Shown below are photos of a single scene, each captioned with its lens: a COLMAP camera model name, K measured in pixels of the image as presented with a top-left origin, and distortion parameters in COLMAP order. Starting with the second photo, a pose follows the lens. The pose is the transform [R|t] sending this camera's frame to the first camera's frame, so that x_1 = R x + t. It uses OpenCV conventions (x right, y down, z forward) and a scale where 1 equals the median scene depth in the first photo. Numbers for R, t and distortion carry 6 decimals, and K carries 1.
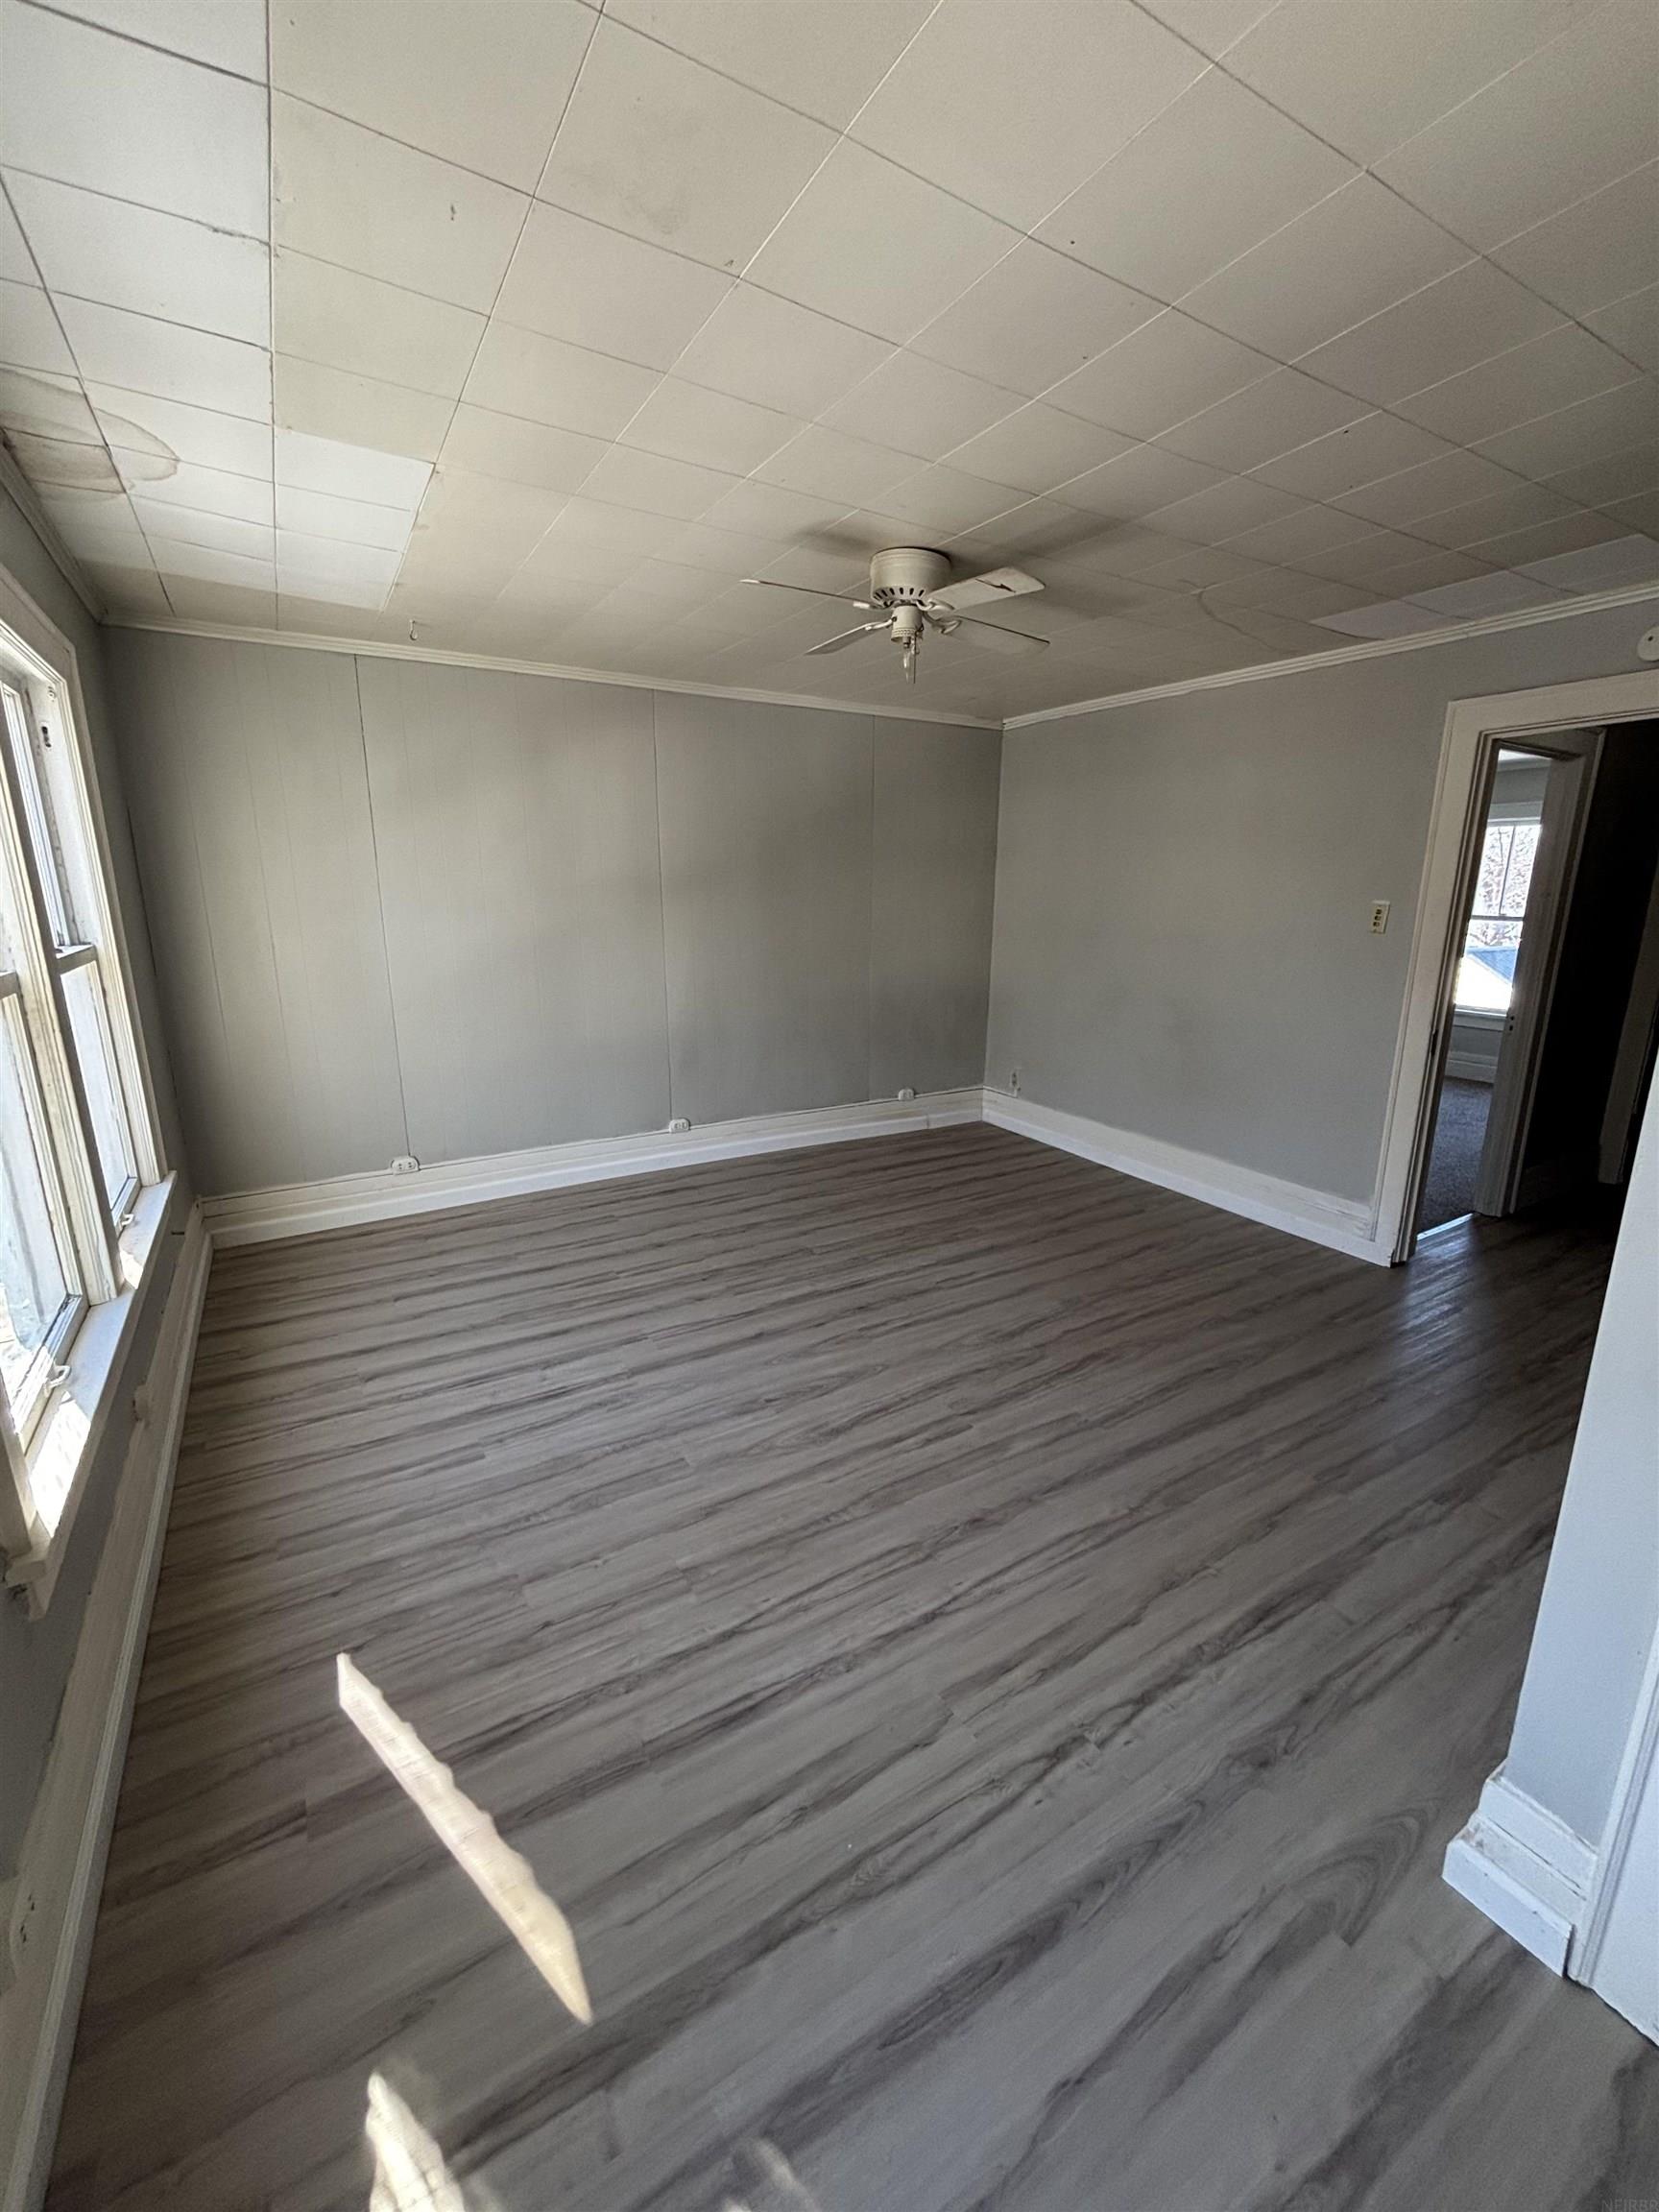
lens RADIAL K [[886.9, 0, 829.5], [0, 886.9, 1106.0], [0, 0, 1]] dist [0.002485, 0.000130]
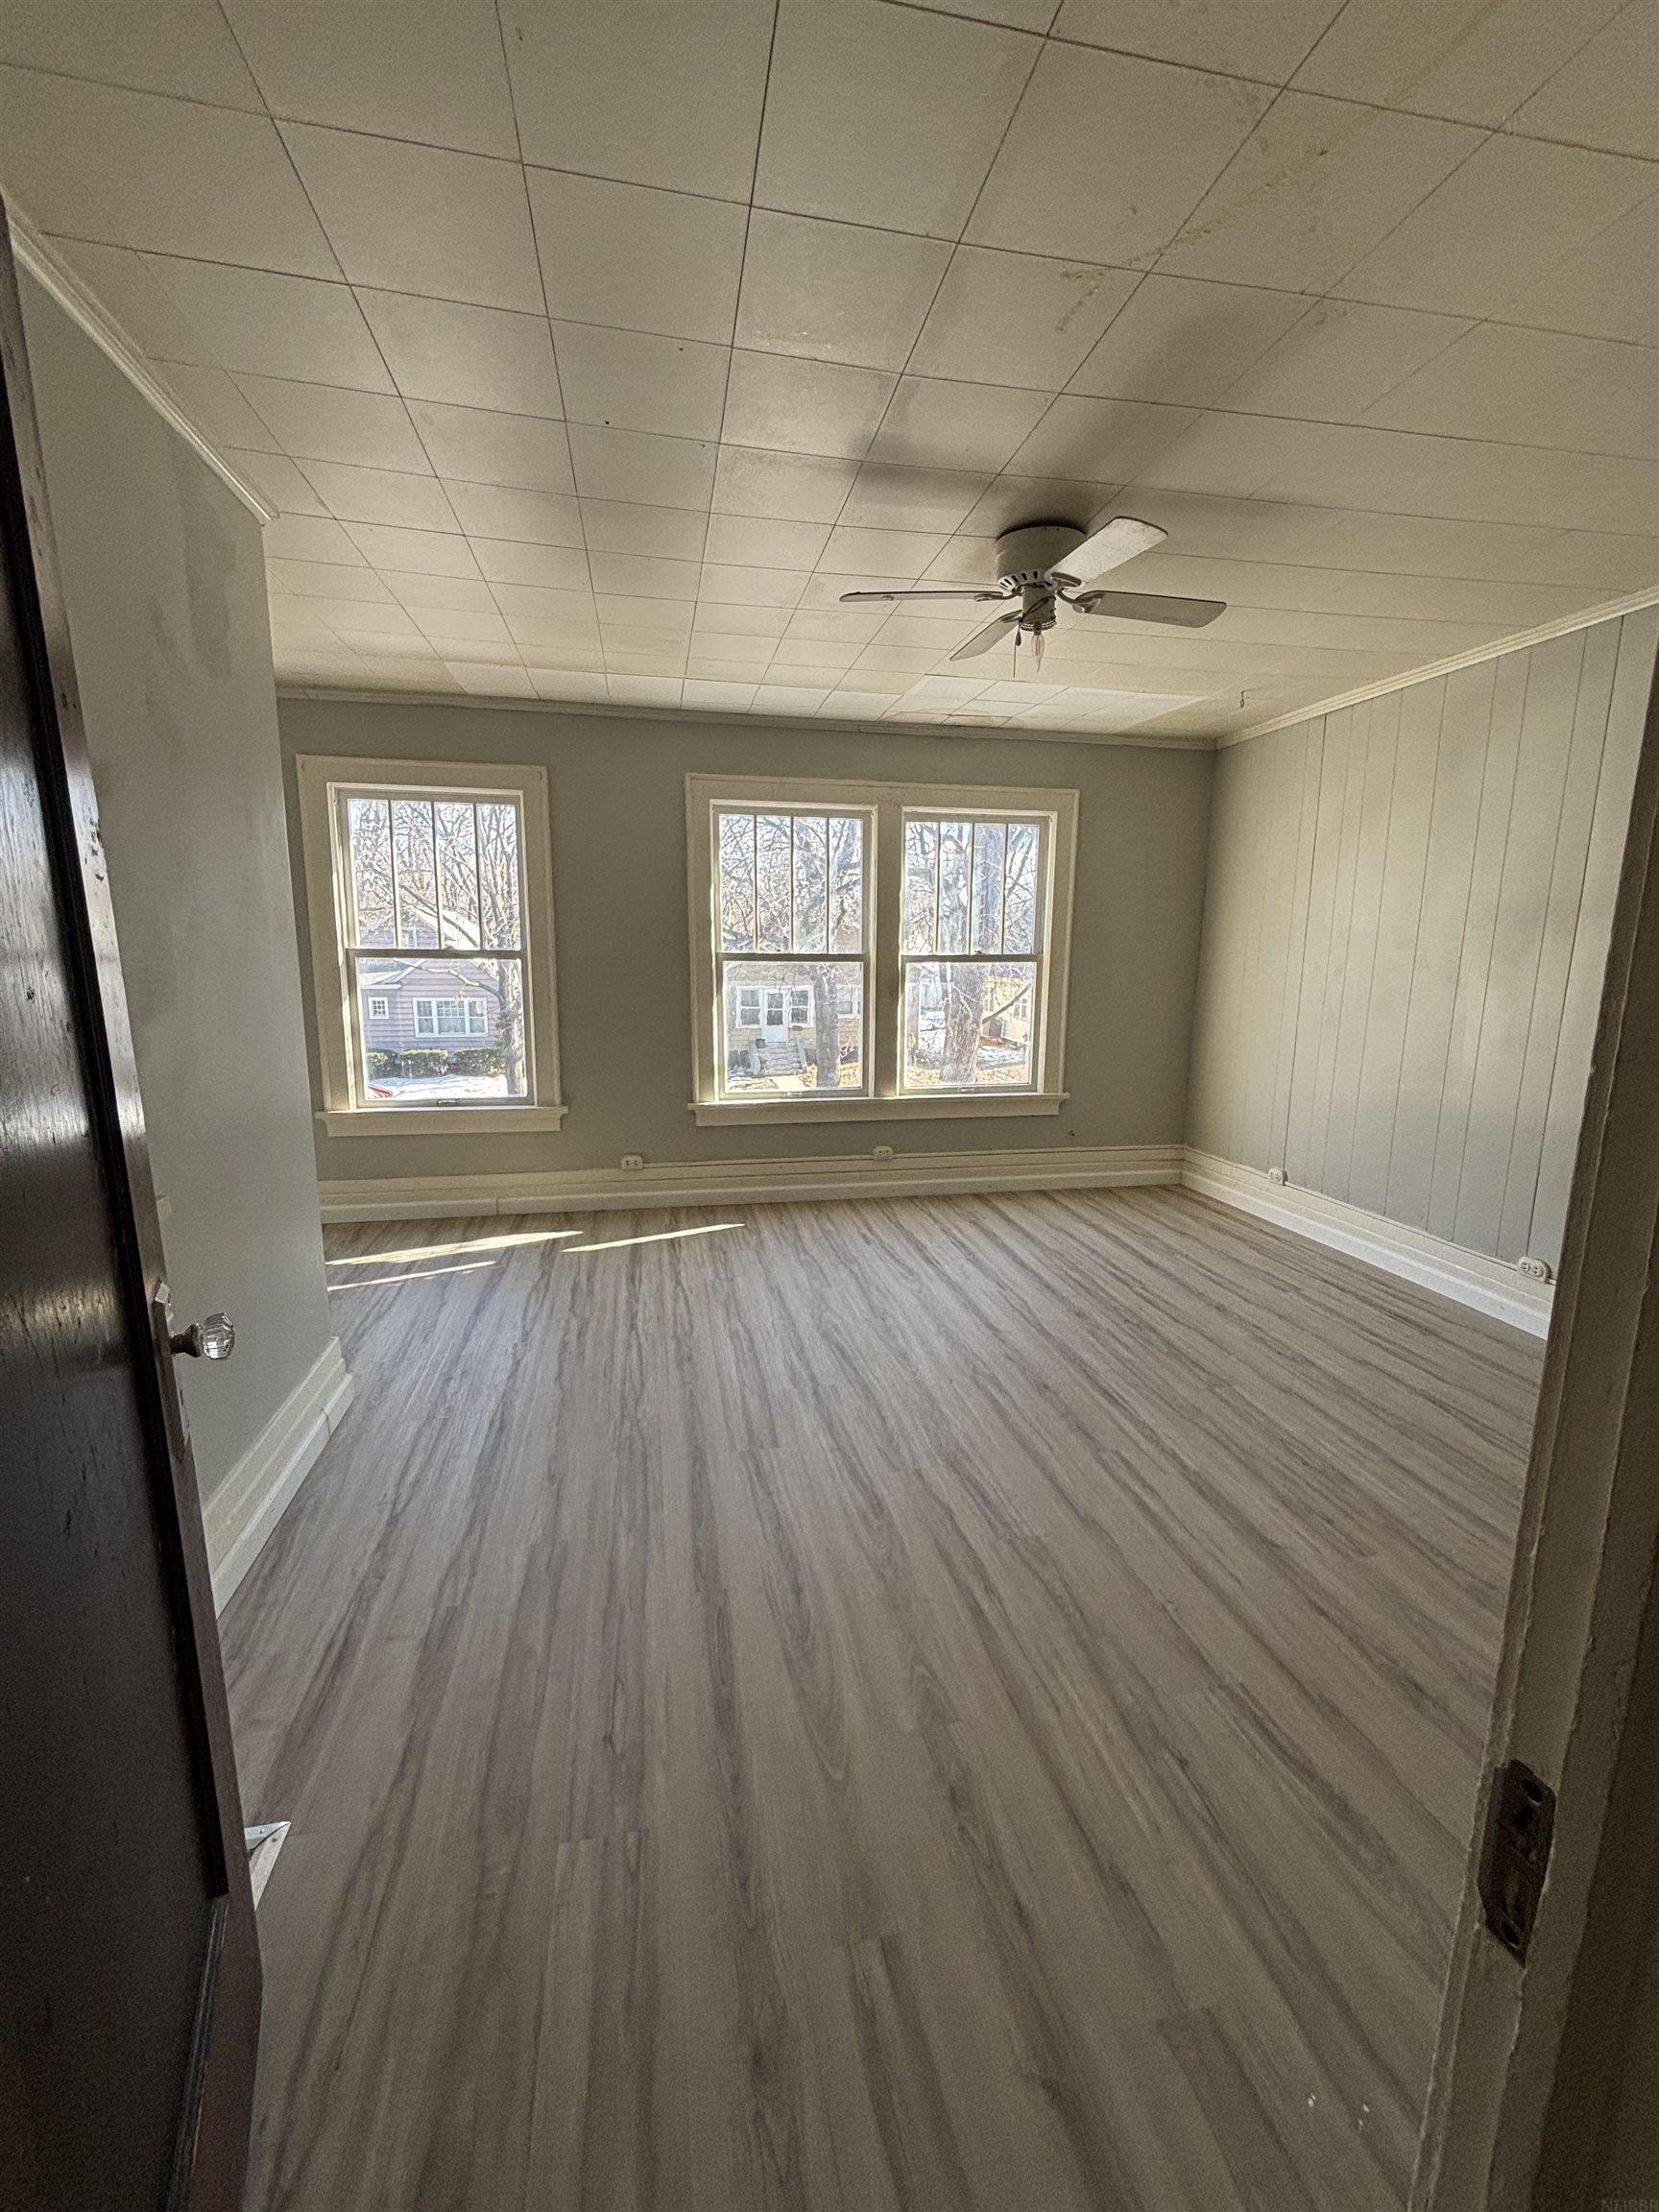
lens RADIAL K [[886.9, 0, 829.5], [0, 886.9, 1106.0], [0, 0, 1]] dist [0.002485, 0.000130]
pose [[-0.327979, 0.166944, -0.929817, 0.898373], [-0.236305, 0.938473, 0.251851, -0.203640], [0.914653, 0.302322, -0.268350, 0.999763]]
